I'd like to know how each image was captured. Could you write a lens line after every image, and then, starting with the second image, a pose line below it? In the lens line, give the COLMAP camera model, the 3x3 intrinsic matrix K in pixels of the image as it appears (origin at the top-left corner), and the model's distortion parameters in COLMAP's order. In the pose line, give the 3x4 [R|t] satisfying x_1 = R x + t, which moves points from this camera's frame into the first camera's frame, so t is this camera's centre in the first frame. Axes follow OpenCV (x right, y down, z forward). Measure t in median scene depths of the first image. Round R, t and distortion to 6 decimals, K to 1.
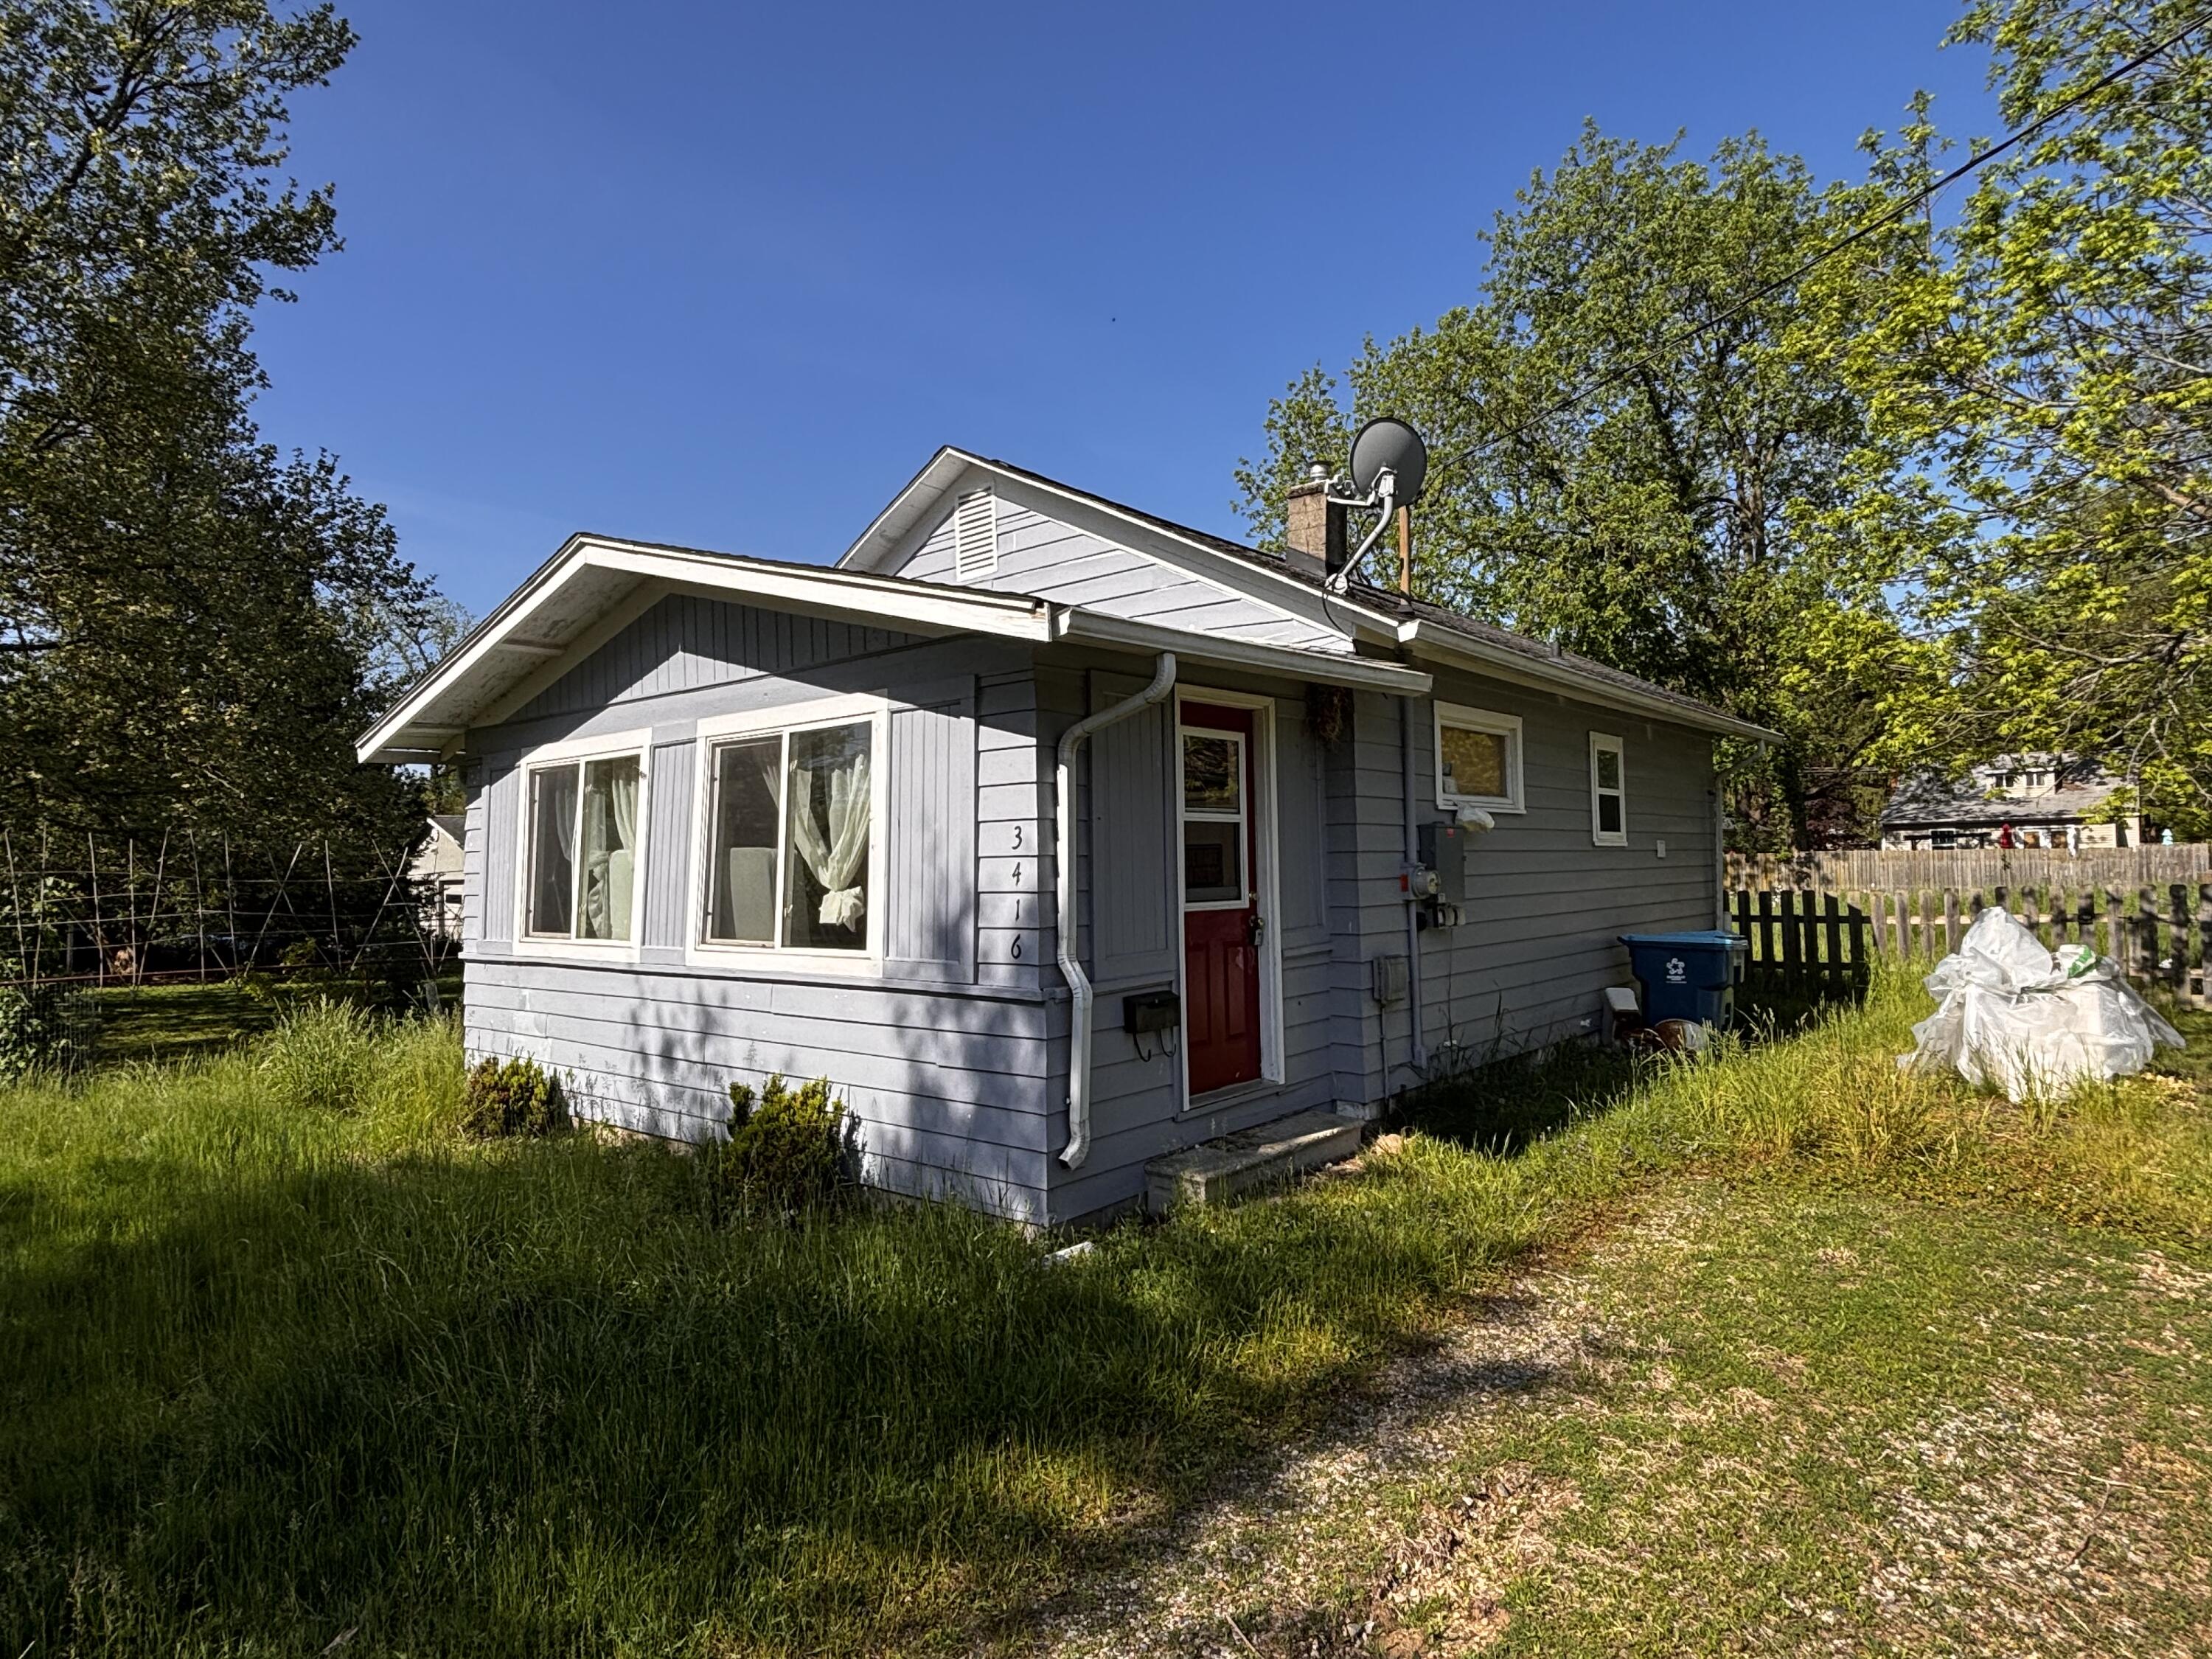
lens RADIAL K [[1260.9, 0, 1101.5], [0, 1260.9, 837.5], [0, 0, 1]] dist [0.012209, -0.006912]
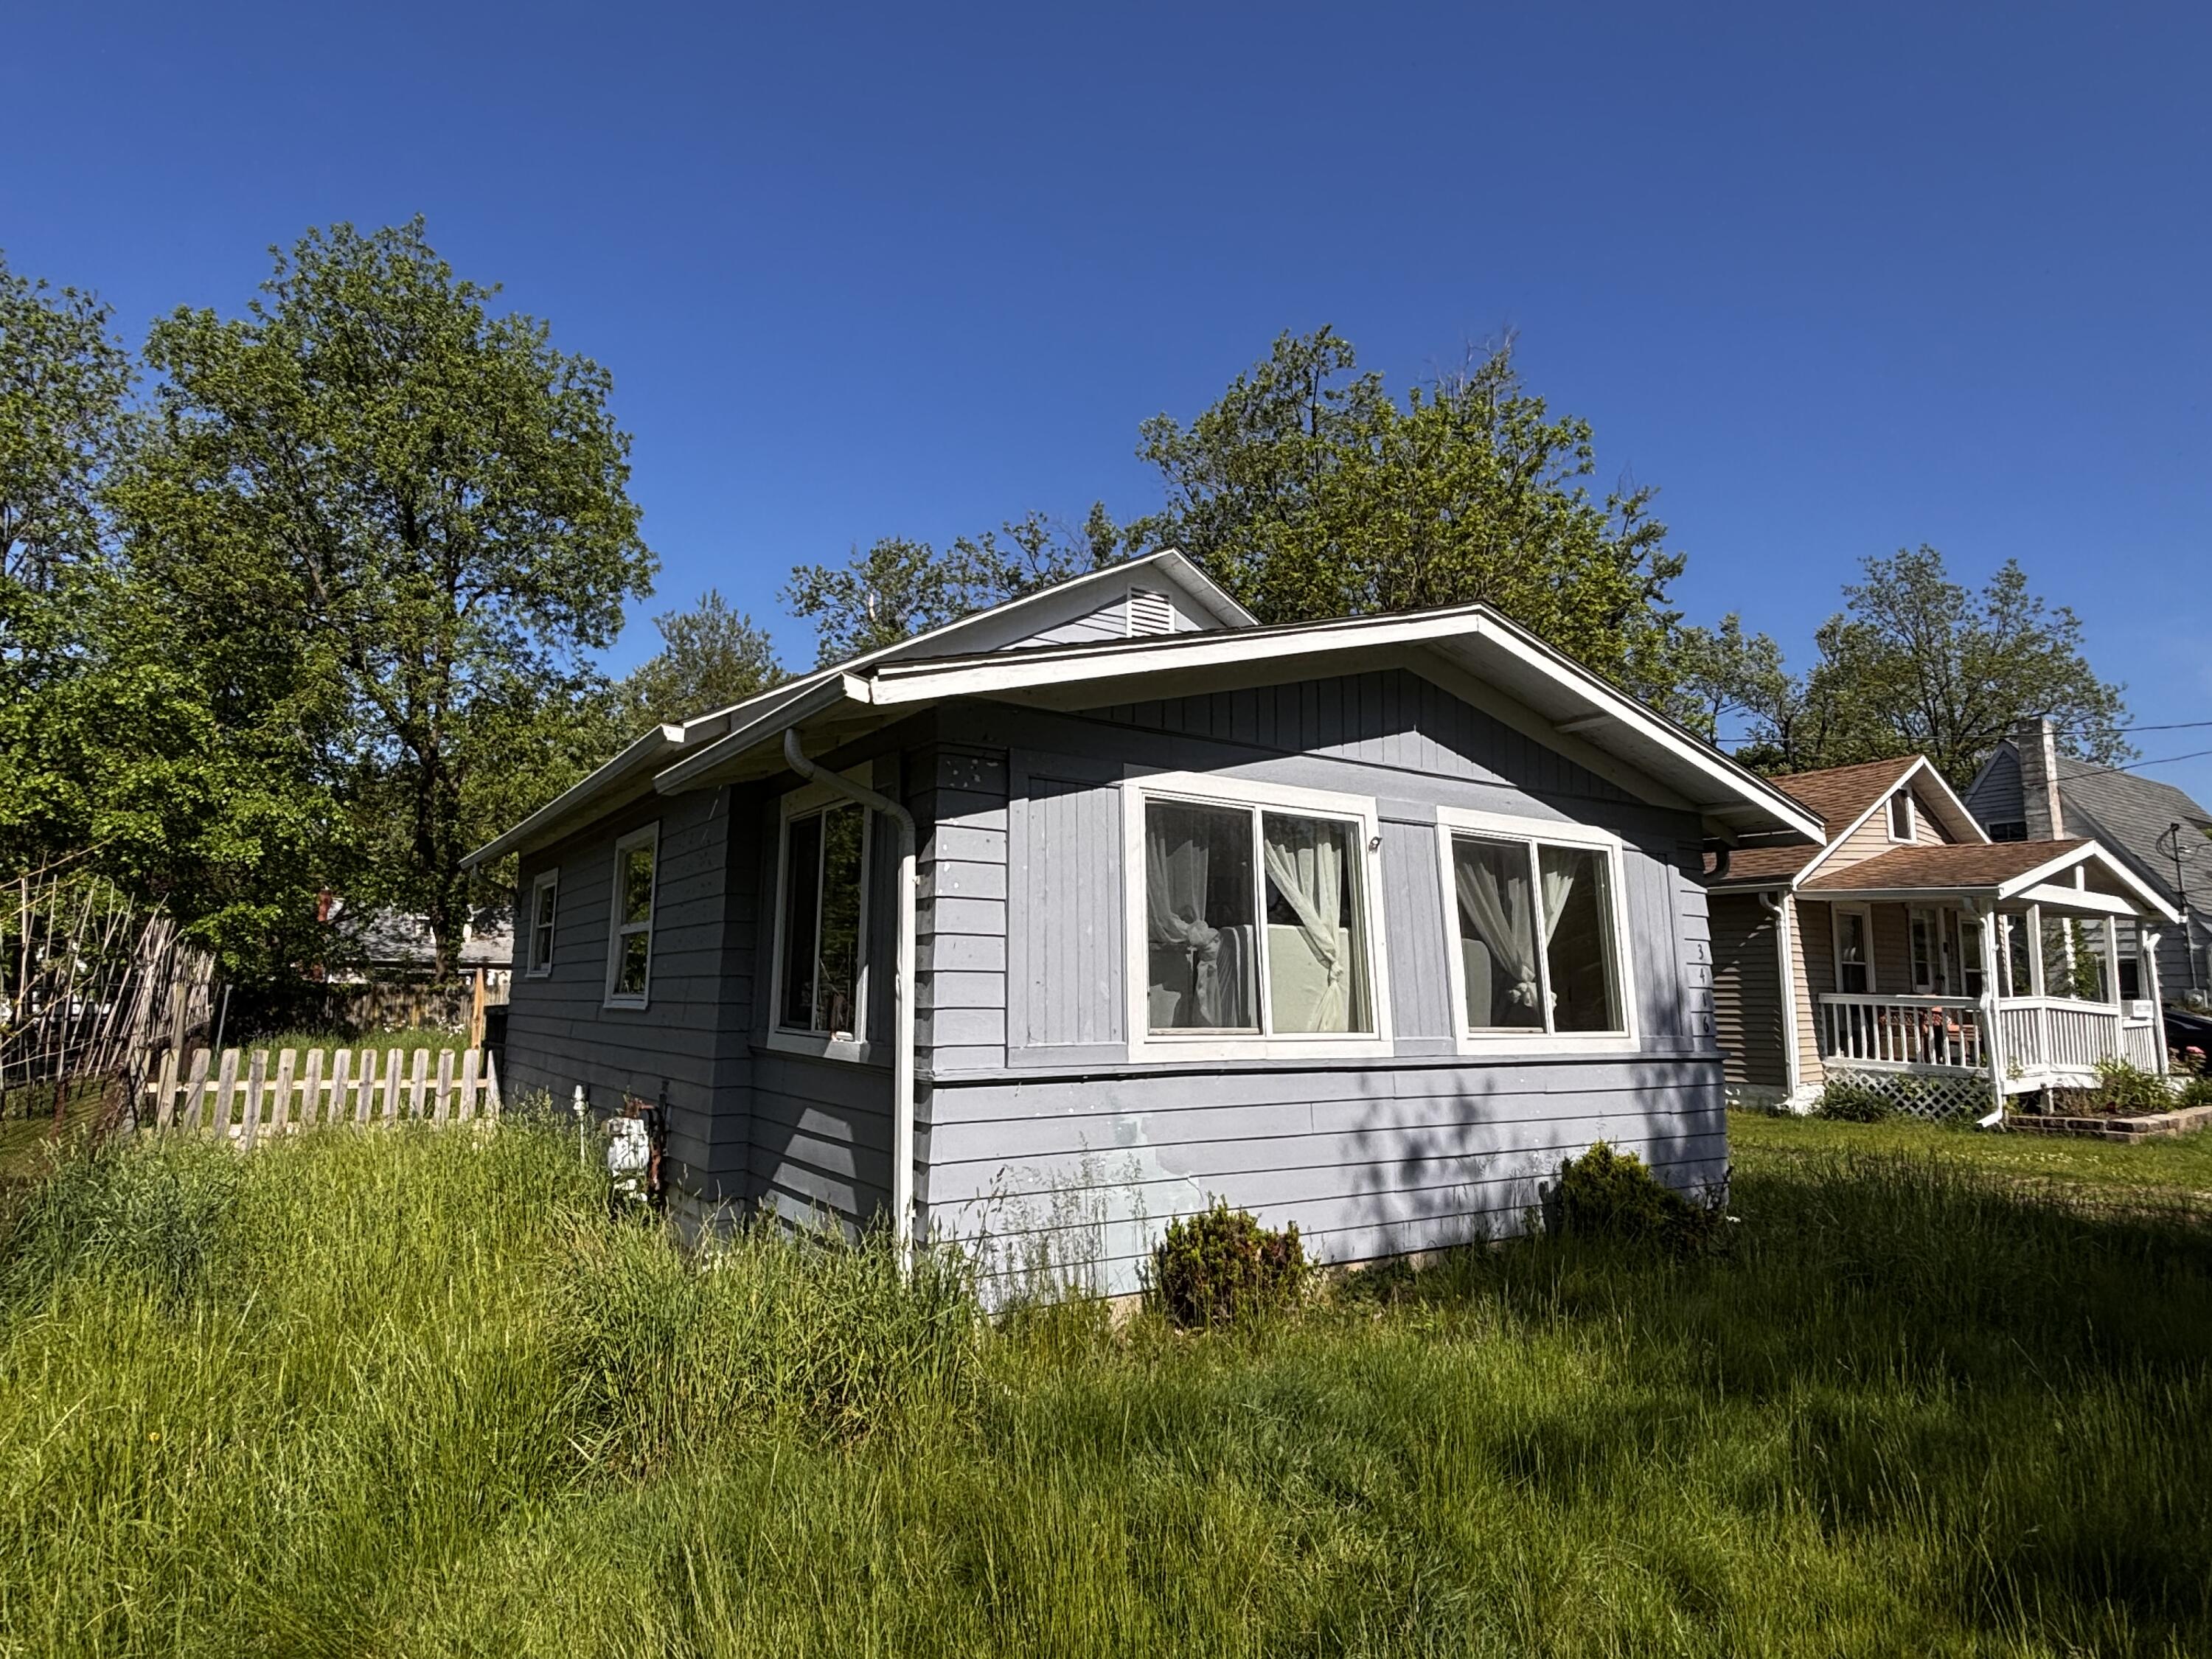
lens RADIAL K [[1260.9, 0, 1085.7], [0, 1260.9, 813.9], [0, 0, 1]] dist [0.012209, -0.006912]
pose [[0.278945, 0.163612, 0.946267, -1.386255], [-0.039345, 0.986499, -0.158970, 0.085216], [-0.959501, 0.007113, 0.281616, 1.020408]]
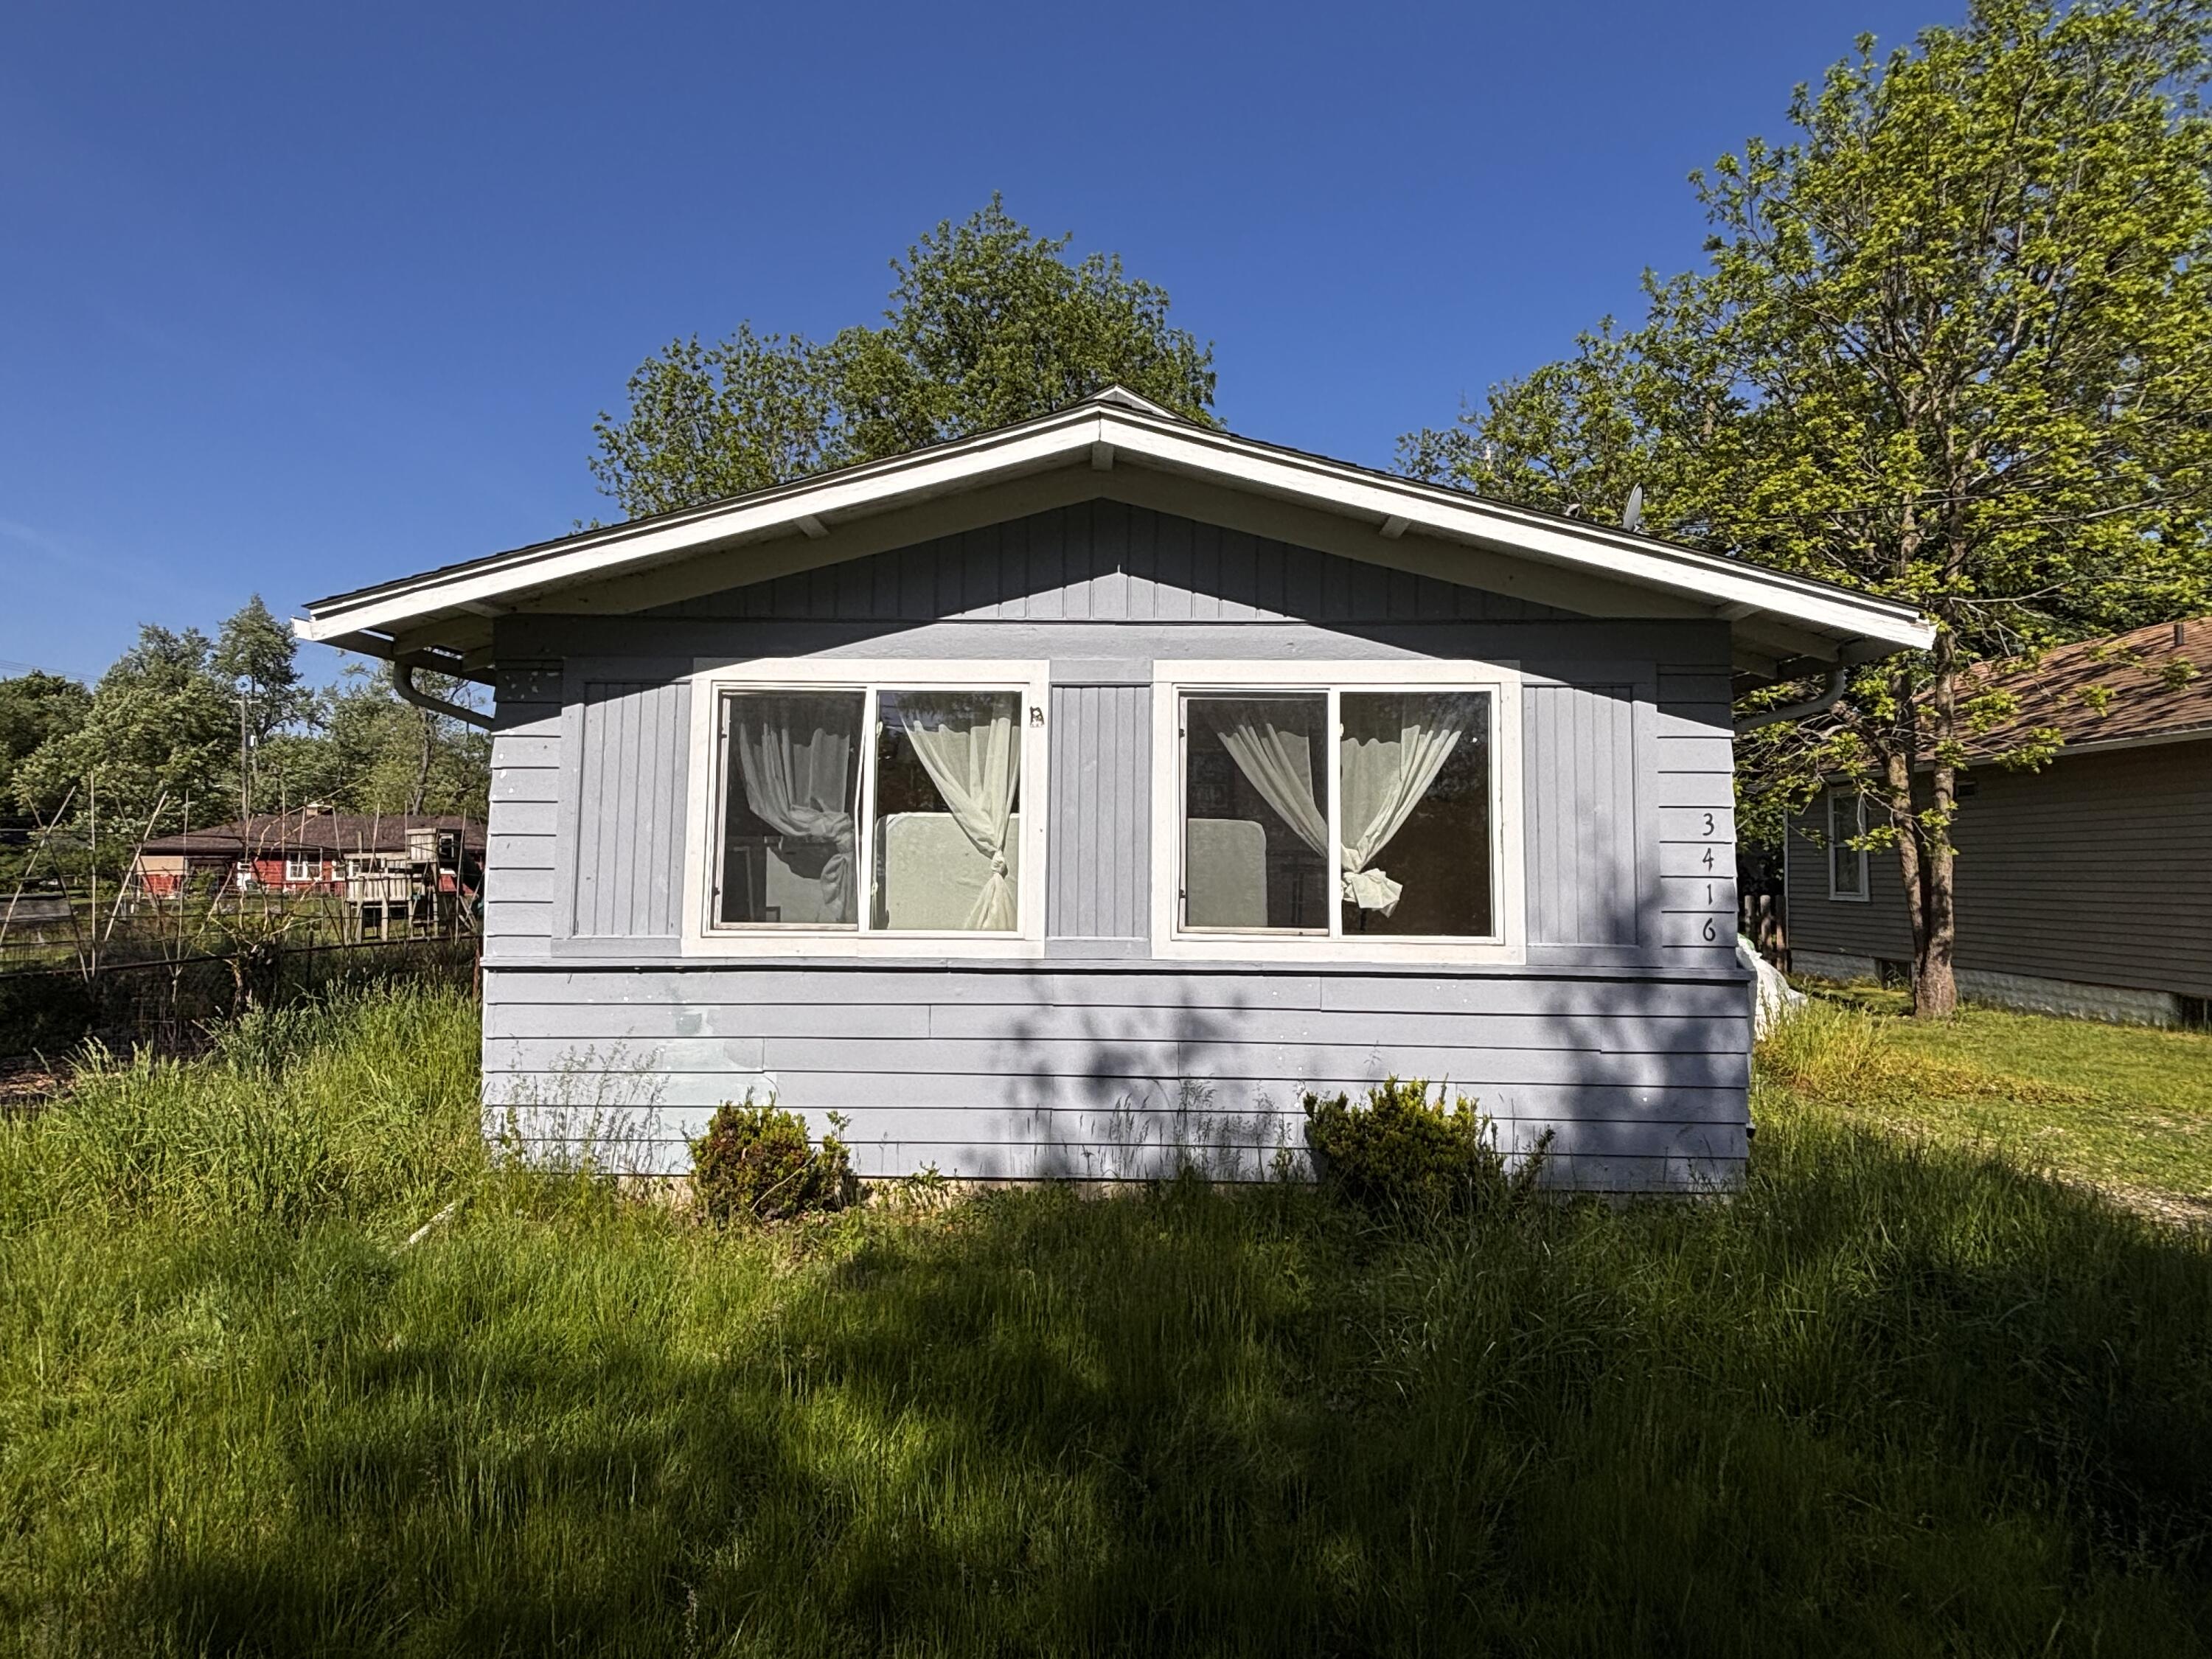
lens RADIAL K [[1260.9, 0, 1103.4], [0, 1260.9, 820.0], [0, 0, 1]] dist [0.012209, -0.006912]
pose [[0.782912, 0.052980, 0.619873, -0.878090], [-0.040053, 0.998593, -0.034761, 0.041605], [-0.620842, 0.002387, 0.783932, 0.393616]]
